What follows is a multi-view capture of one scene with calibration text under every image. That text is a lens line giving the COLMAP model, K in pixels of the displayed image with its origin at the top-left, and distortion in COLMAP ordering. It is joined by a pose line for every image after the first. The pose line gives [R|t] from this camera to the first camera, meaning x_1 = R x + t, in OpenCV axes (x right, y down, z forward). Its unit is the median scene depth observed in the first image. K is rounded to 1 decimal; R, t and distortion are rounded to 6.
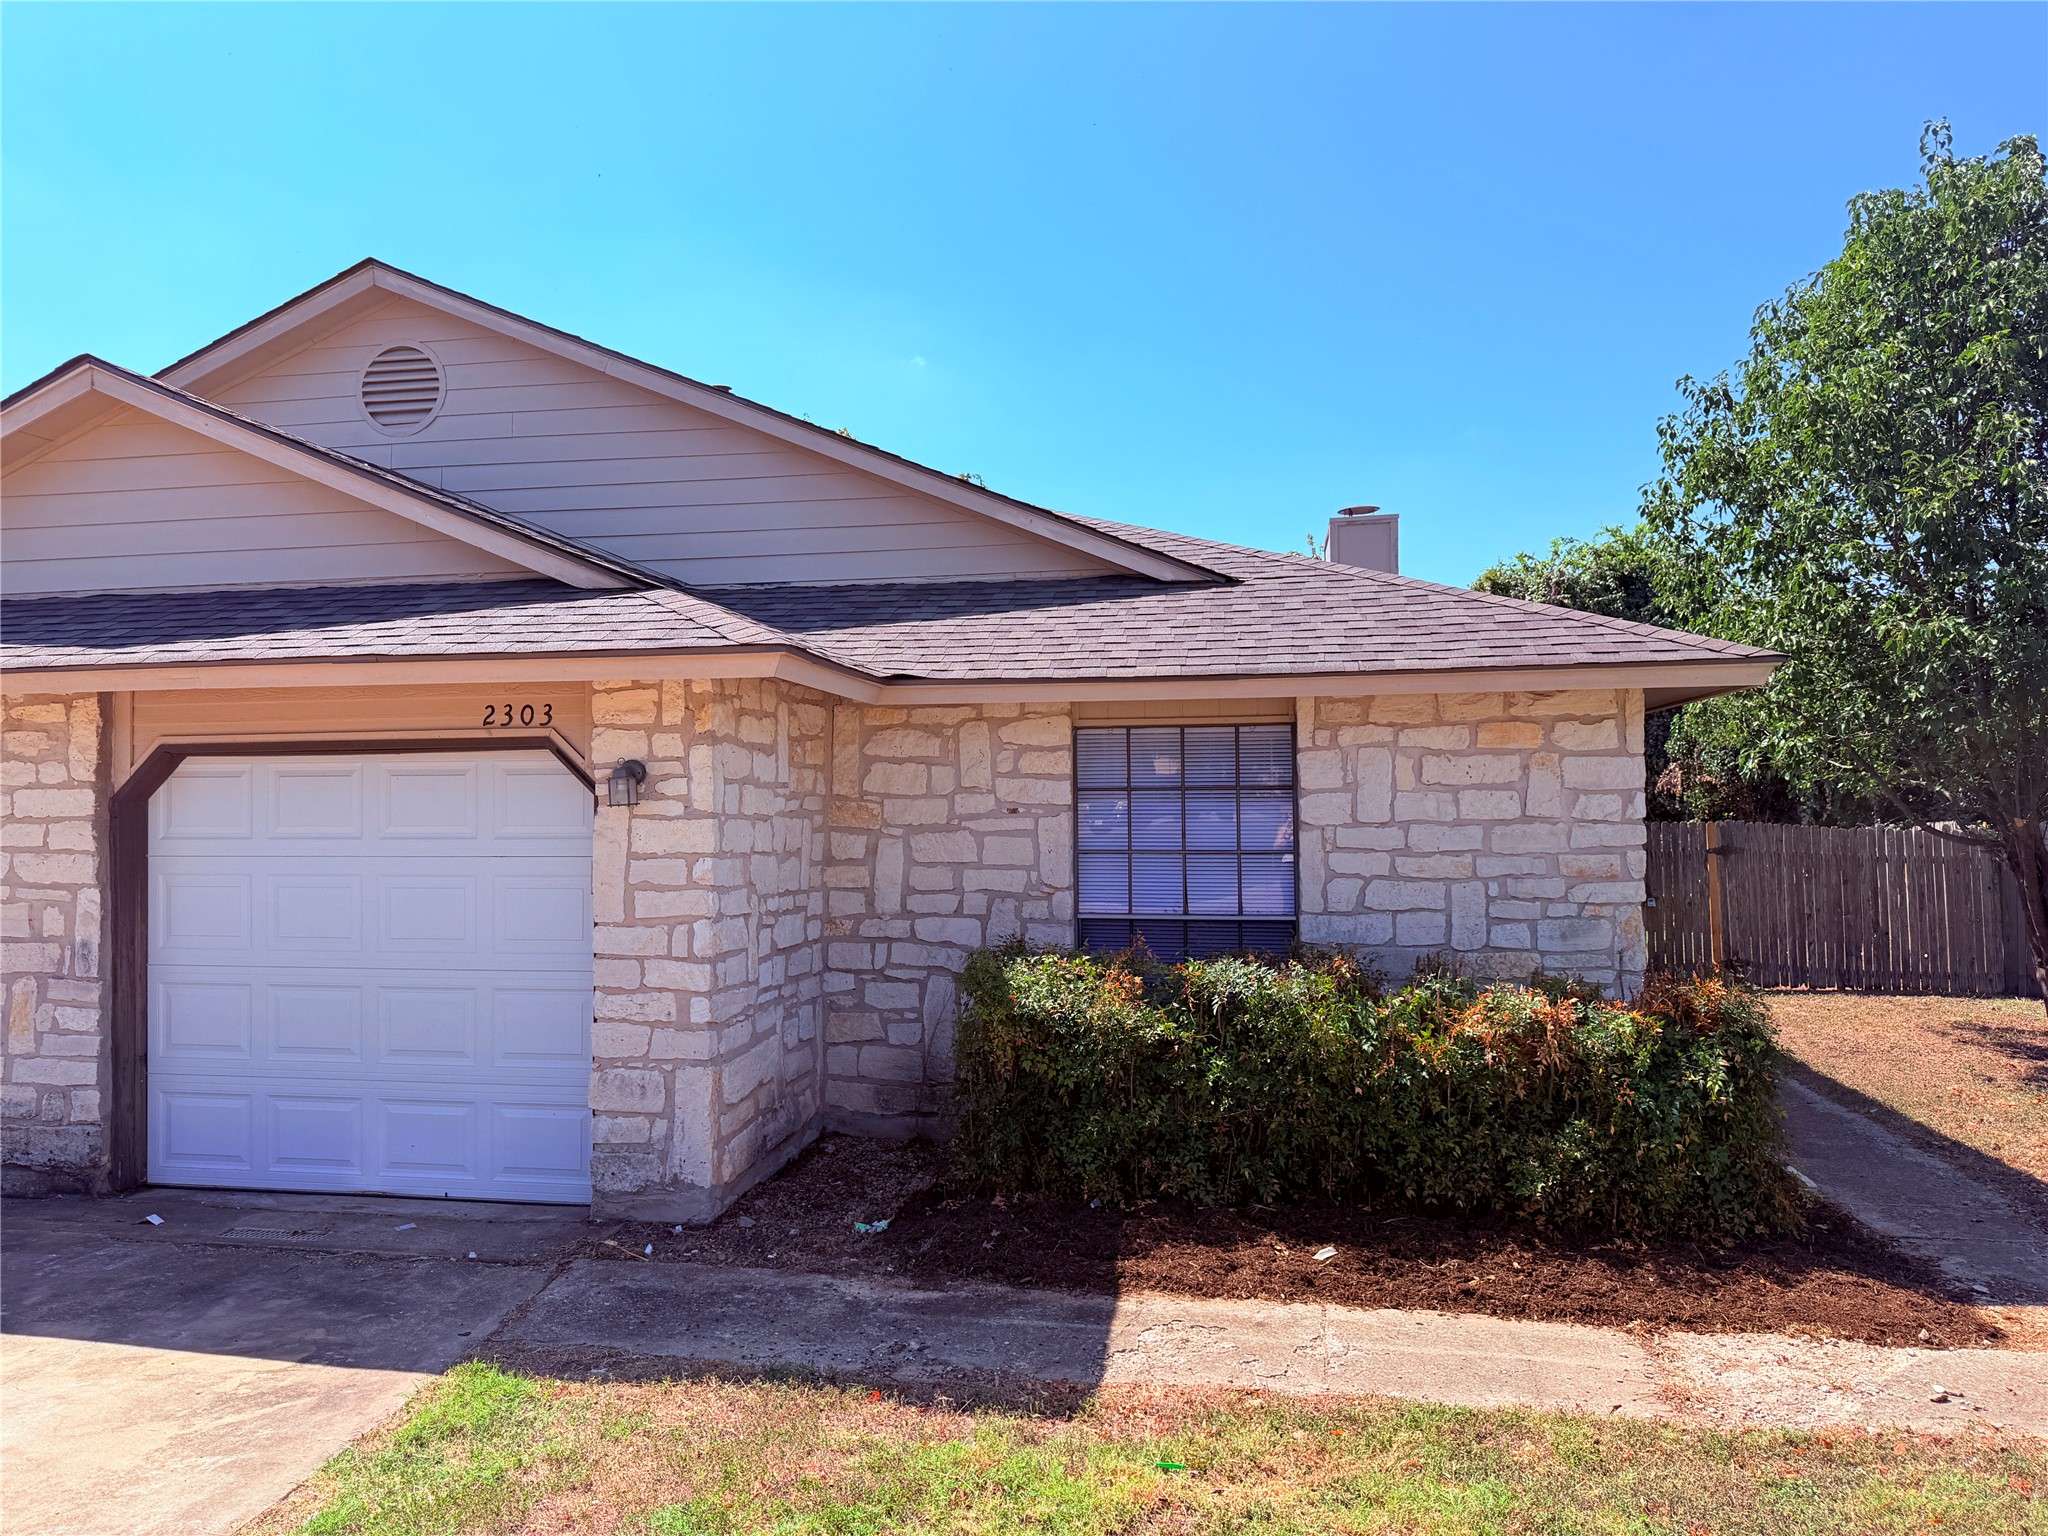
lens RADIAL K [[1449.6, 0, 1015.6], [0, 1449.6, 758.6], [0, 0, 1]] dist [0.029436, -0.030367]
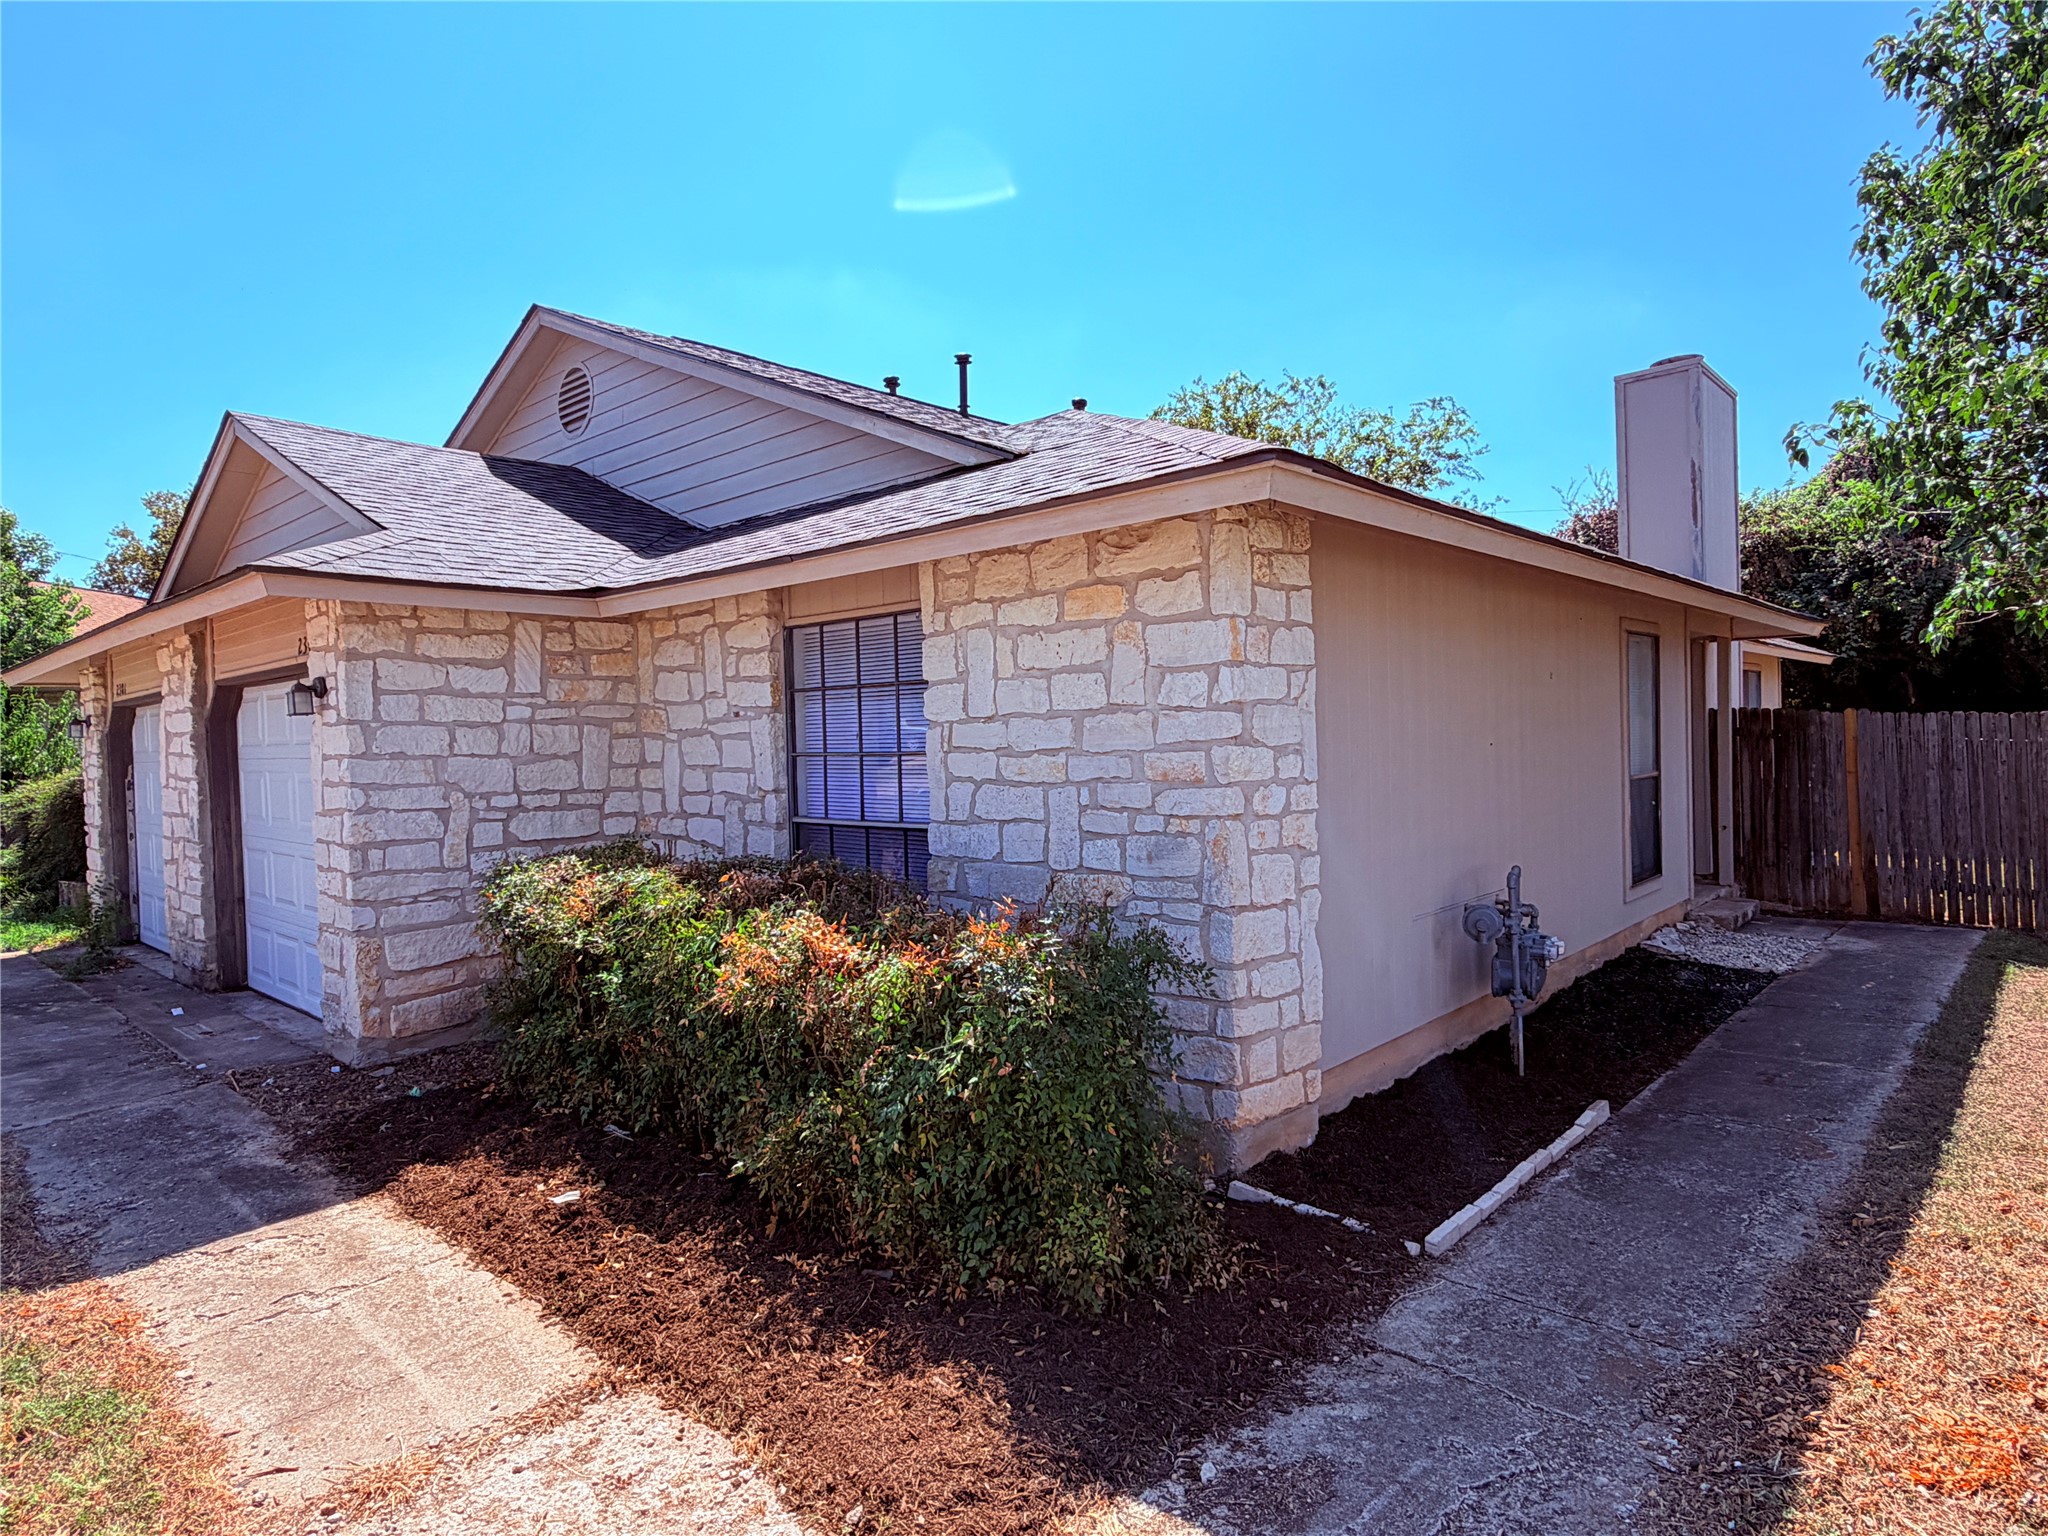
lens RADIAL K [[1168.9, 0, 1023.4], [0, 1168.9, 758.4], [0, 0, 1]] dist [-0.005017, 0.001077]
pose [[0.846932, -0.002977, -0.531693, 0.646730], [0.031772, 0.998481, 0.045019, 0.038806], [0.530752, -0.055021, 0.845740, 0.438054]]
